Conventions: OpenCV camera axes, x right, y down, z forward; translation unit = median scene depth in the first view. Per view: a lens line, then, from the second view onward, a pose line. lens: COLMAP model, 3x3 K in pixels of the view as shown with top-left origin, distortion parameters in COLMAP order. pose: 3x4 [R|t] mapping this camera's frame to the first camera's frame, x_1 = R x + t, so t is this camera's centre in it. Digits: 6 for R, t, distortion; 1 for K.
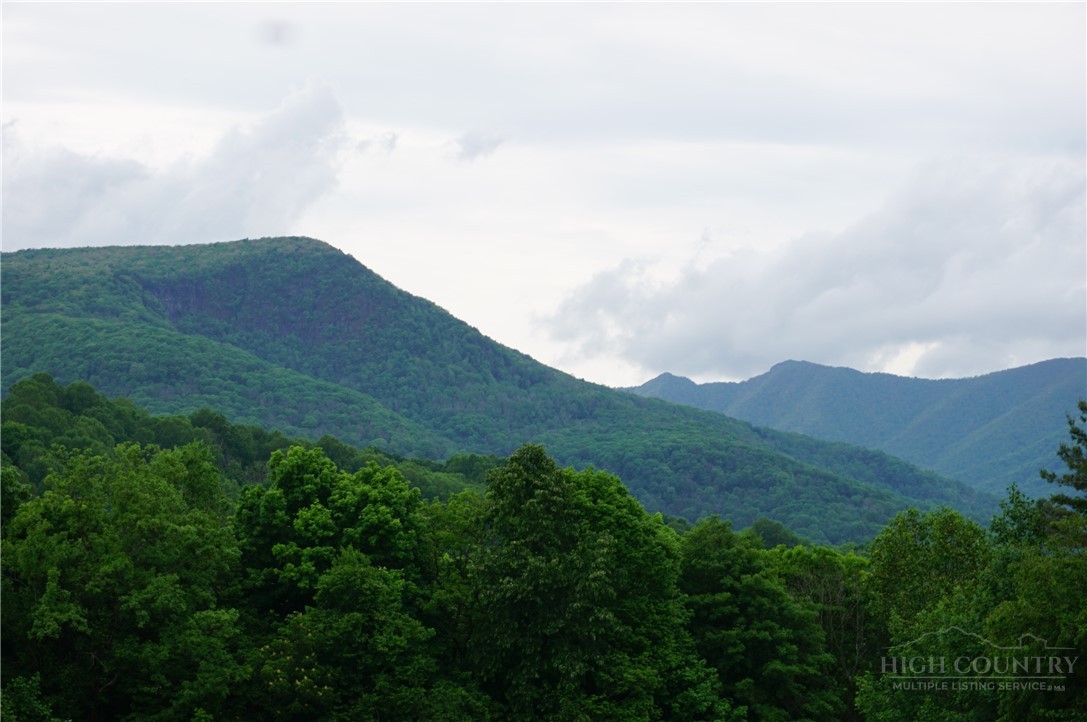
lens RADIAL K [[2345.5, 0, 534.1], [0, 2345.5, 359.5], [0, 0, 1]] dist [0.040025, 0.000000]
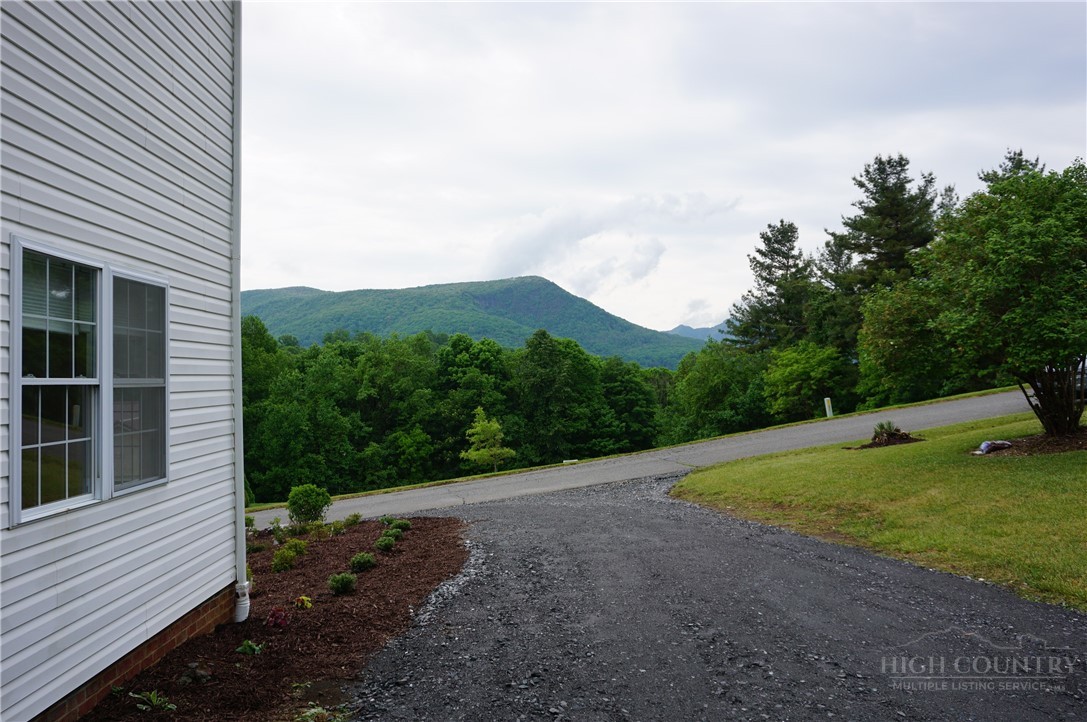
lens RADIAL K [[927.2, 0, 540.4], [0, 927.2, 361.3], [0, 0, 1]] dist [-0.040253, 0.034324]
pose [[0.994423, -0.029203, -0.101341, 0.105751], [0.033243, 0.998709, 0.038411, 0.032411], [0.100088, -0.041565, 0.994110, -0.075749]]
